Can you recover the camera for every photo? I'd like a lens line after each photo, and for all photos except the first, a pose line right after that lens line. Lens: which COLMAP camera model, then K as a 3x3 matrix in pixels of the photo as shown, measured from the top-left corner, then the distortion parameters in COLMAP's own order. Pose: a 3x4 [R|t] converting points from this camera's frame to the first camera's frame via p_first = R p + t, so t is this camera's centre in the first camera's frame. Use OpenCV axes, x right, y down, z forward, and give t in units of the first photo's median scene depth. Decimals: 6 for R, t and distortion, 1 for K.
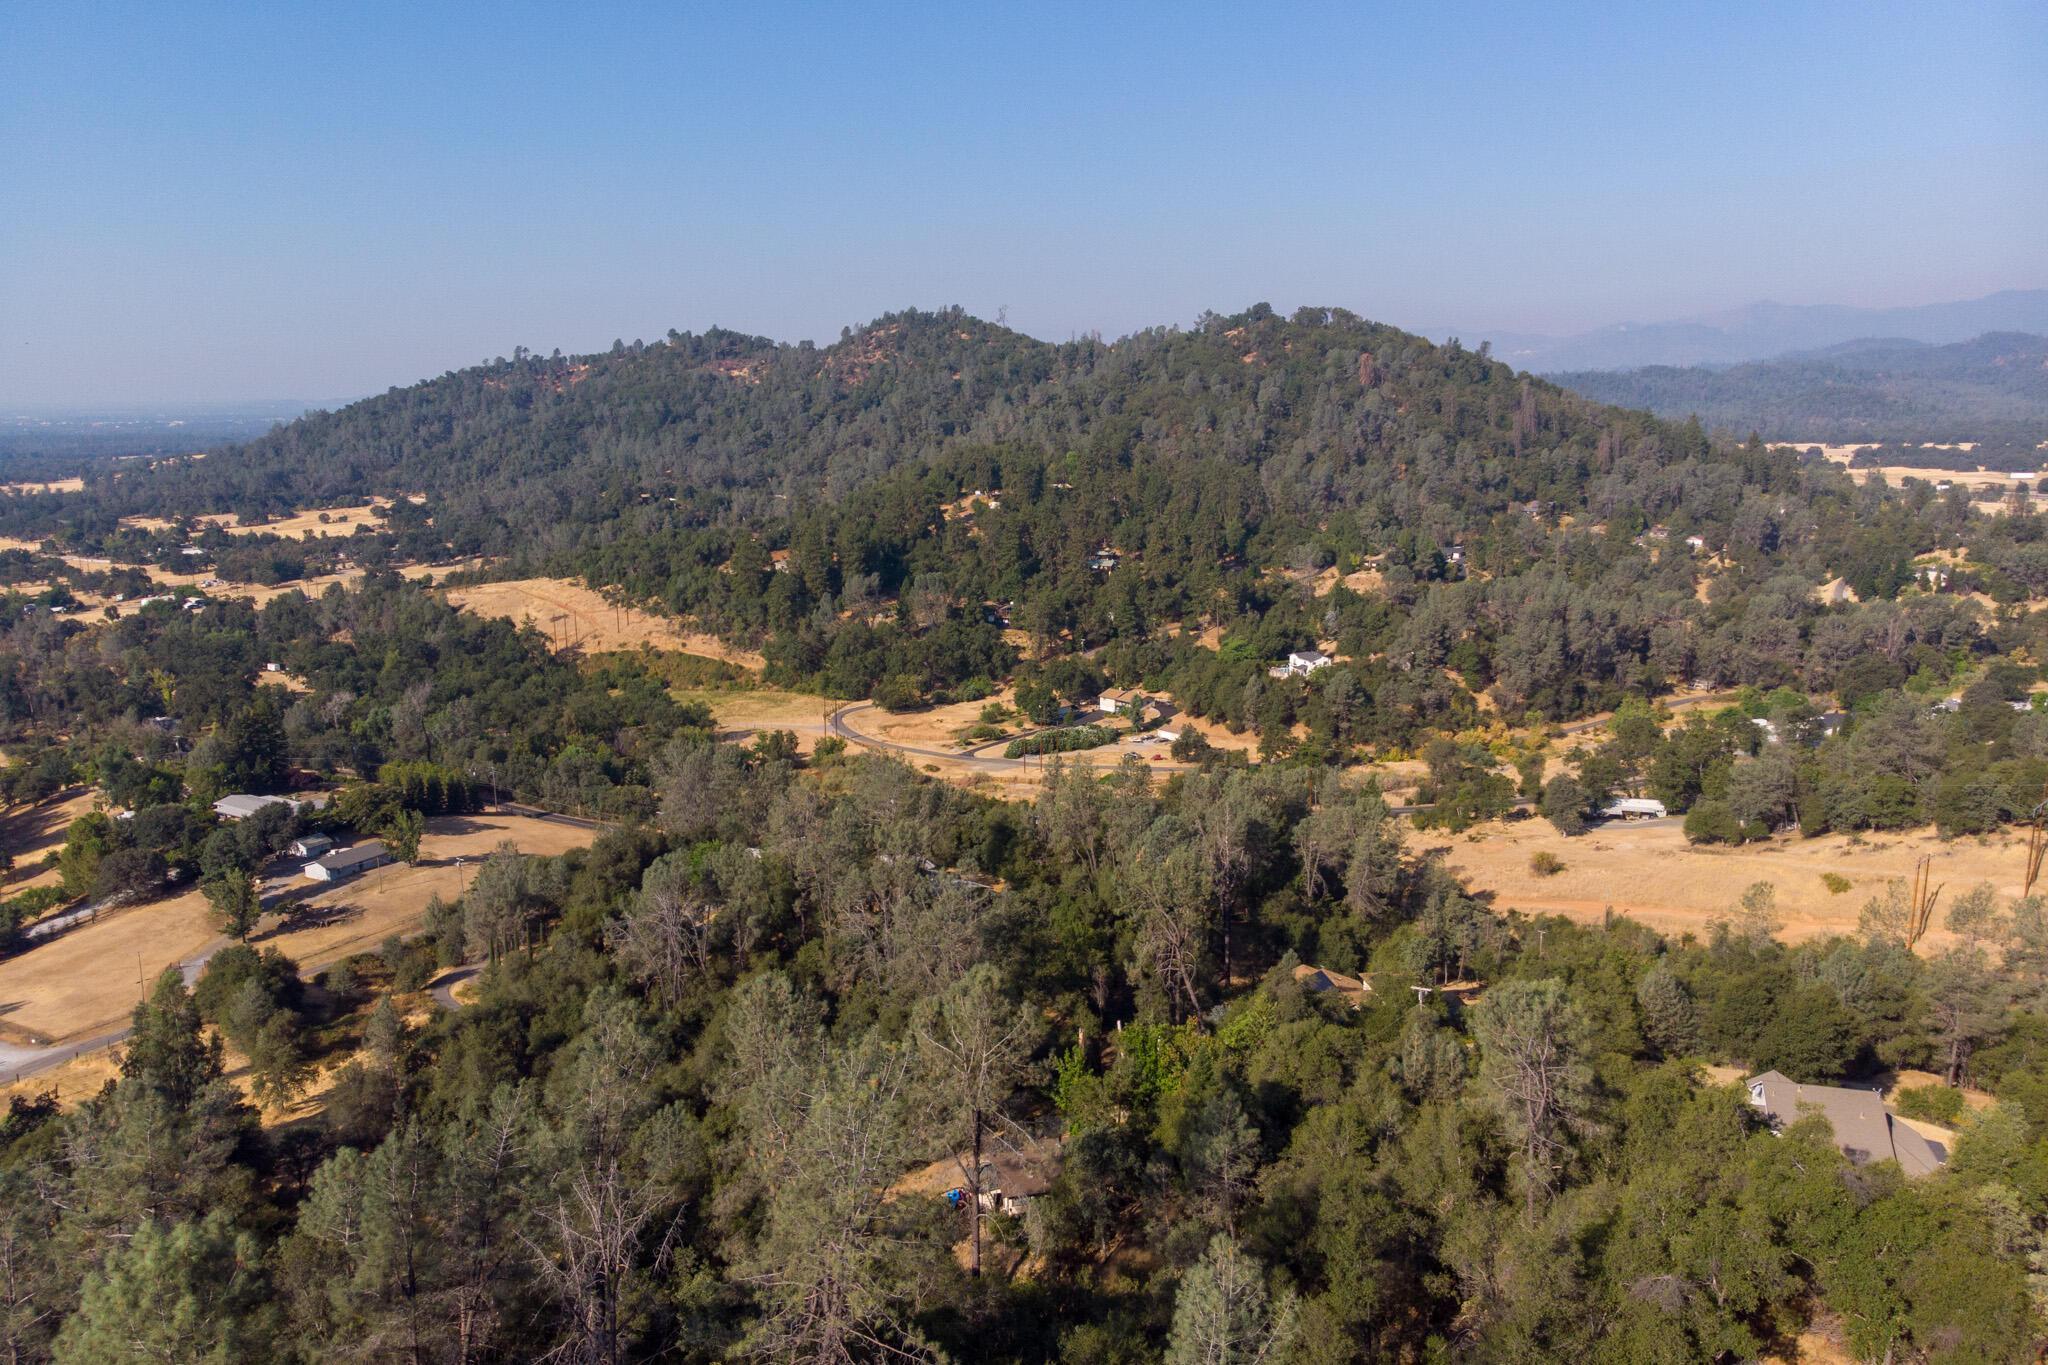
lens RADIAL K [[1429.7, 0, 1023.5], [0, 1429.7, 748.2], [0, 0, 1]] dist [0.029045, -0.002970]
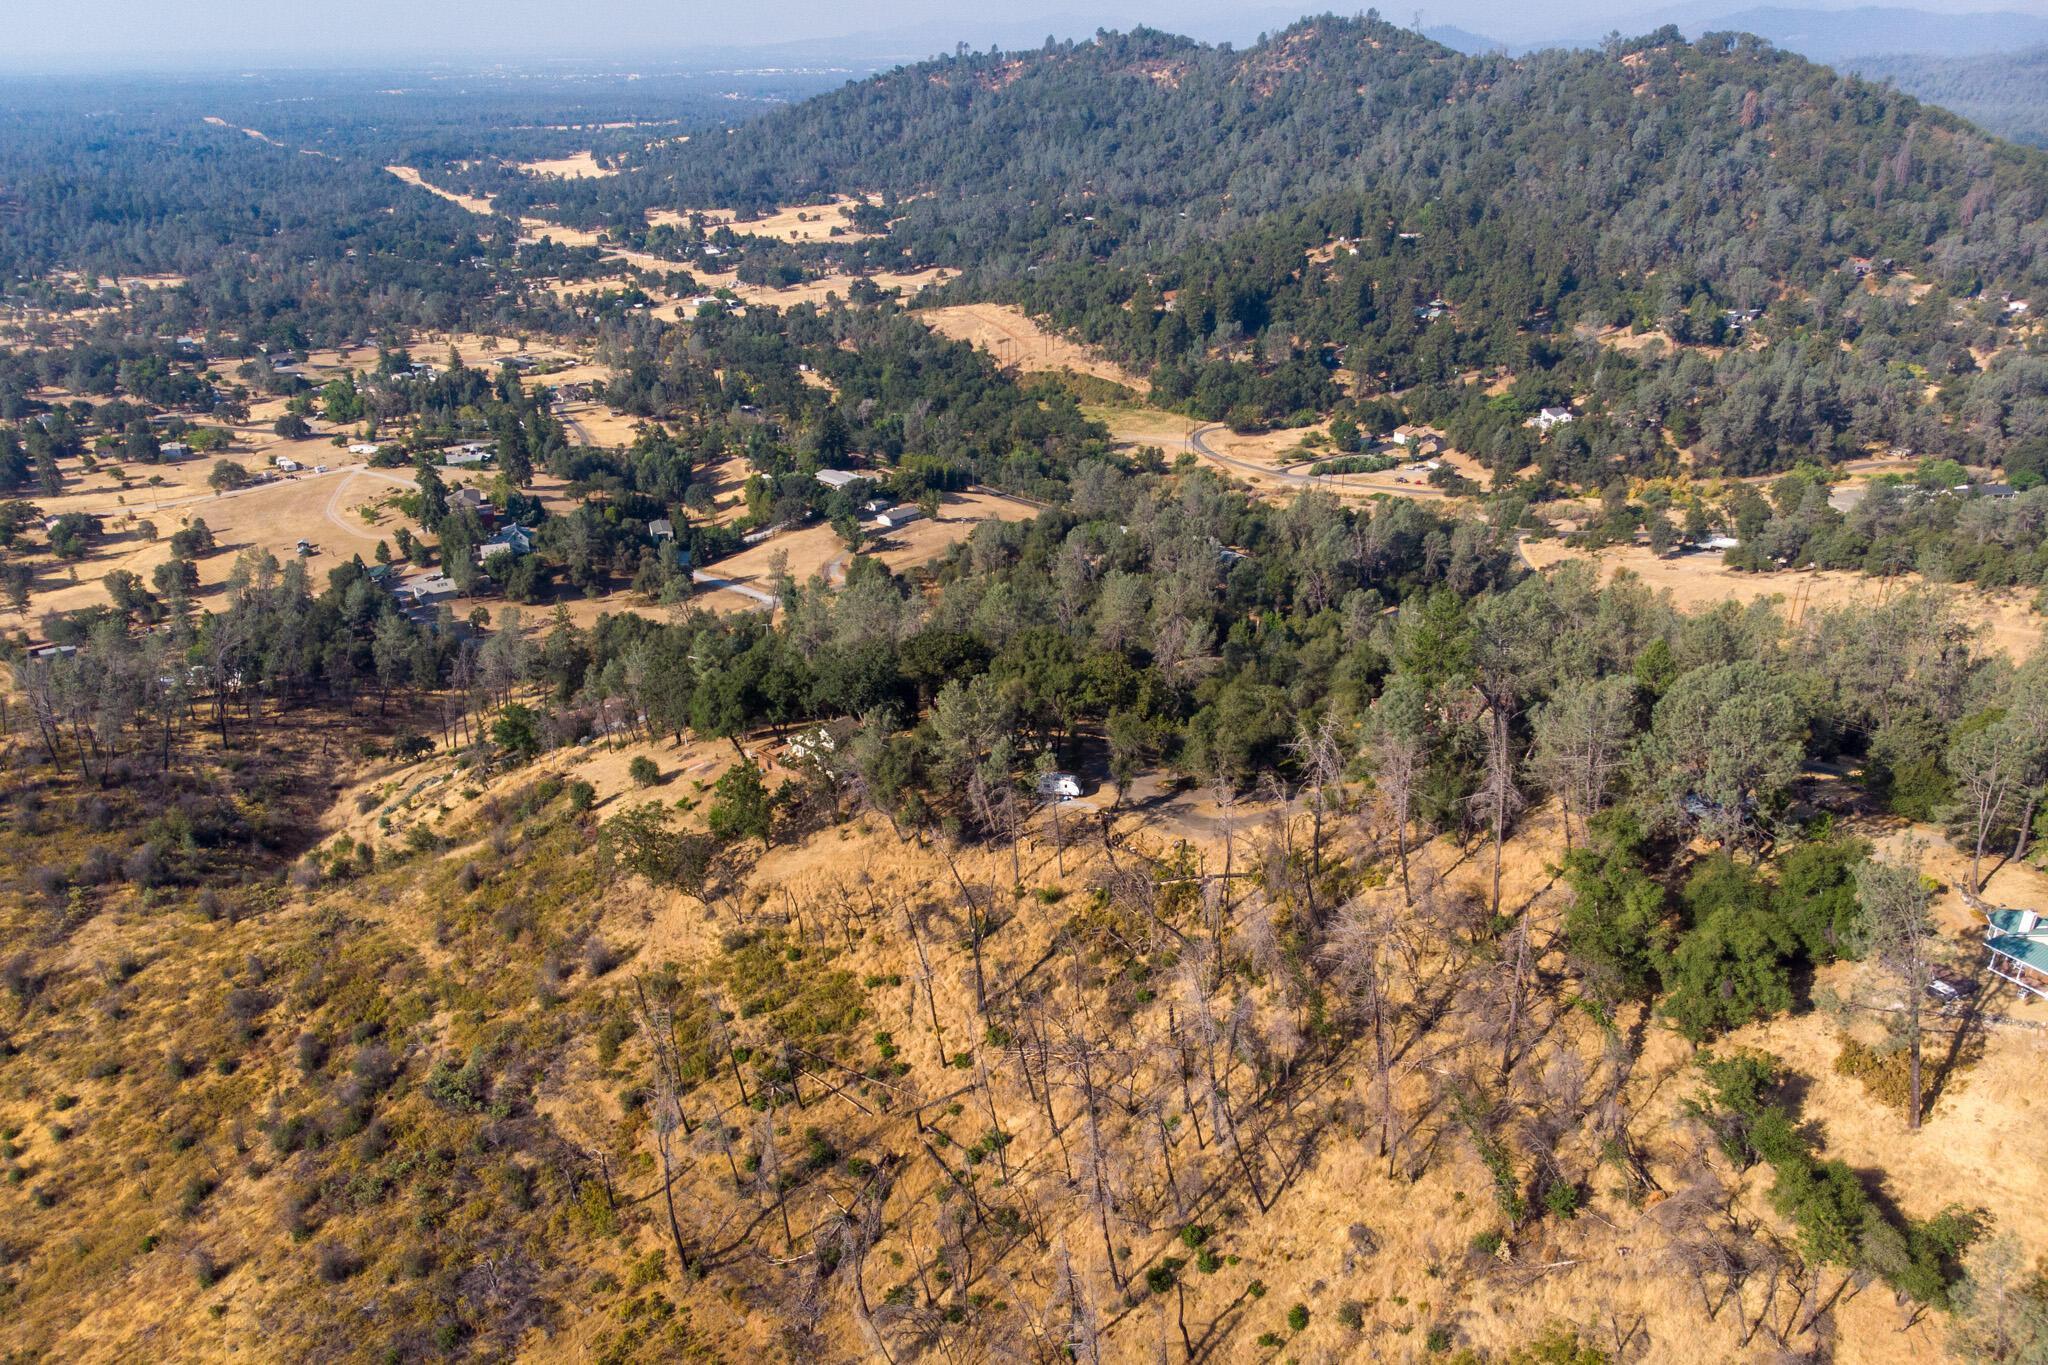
lens RADIAL K [[1423.9, 0, 1024.0], [0, 1423.9, 682.5], [0, 0, 1]] dist [-0.040197, 0.001311]
pose [[0.960937, 0.103808, -0.256562, 0.069102], [-0.057081, 0.981399, 0.183296, -0.023407], [0.270818, -0.161491, 0.948988, -0.310525]]
